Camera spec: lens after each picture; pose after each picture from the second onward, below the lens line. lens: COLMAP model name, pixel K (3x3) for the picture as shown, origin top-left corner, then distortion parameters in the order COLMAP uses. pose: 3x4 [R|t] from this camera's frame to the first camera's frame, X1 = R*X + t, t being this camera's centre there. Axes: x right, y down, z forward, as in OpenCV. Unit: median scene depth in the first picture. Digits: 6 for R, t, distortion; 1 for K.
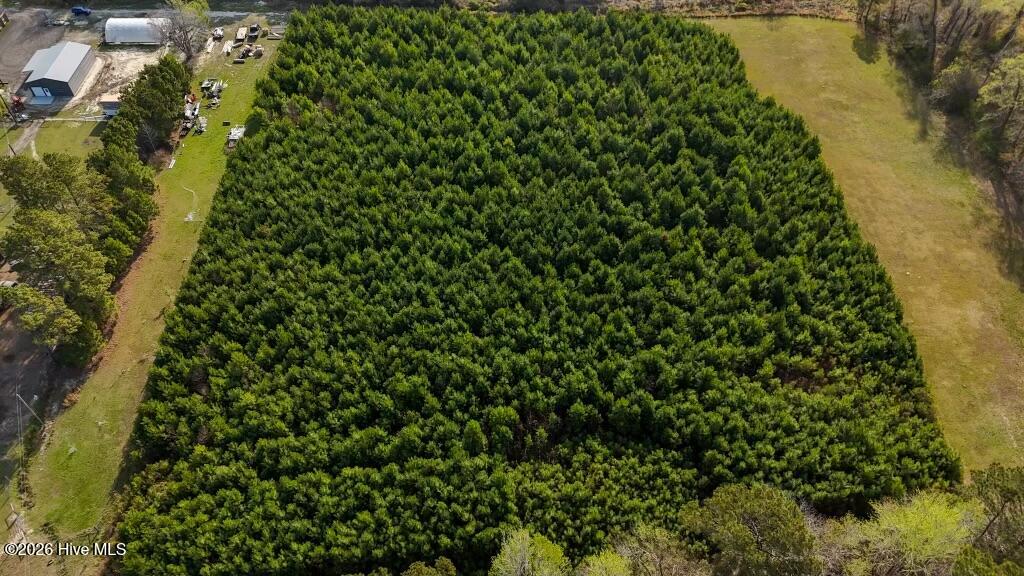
lens RADIAL K [[758.7, 0, 513.9], [0, 758.7, 286.0], [0, 0, 1]] dist [0.065473, -0.054699]
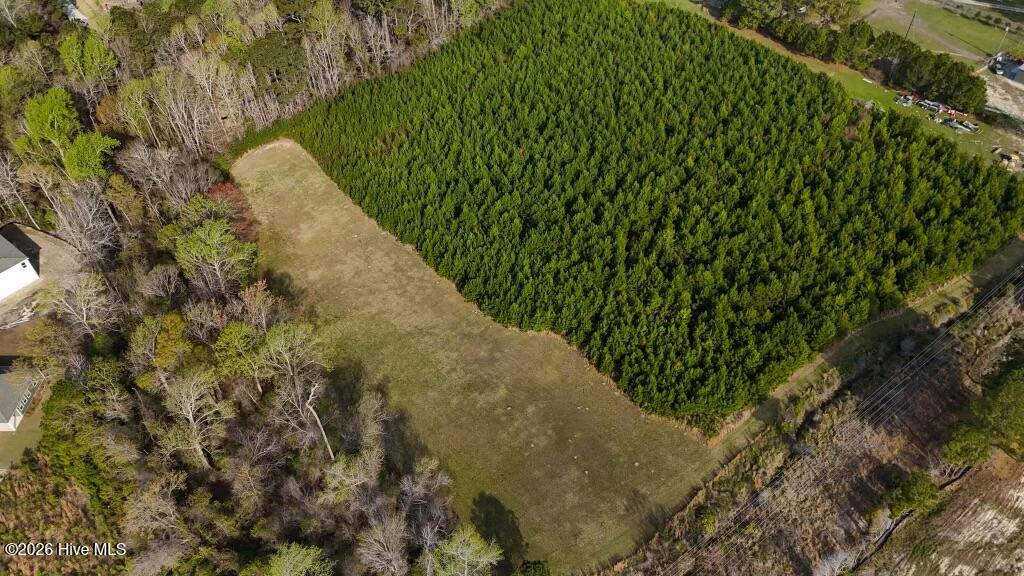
lens RADIAL K [[758.7, 0, 513.9], [0, 758.7, 286.0], [0, 0, 1]] dist [0.065473, -0.054699]
pose [[-0.801423, 0.440160, -0.404944, 0.866893], [-0.426299, 0.054510, 0.902938, -1.273425], [0.419511, 0.896263, 0.143954, 1.028902]]
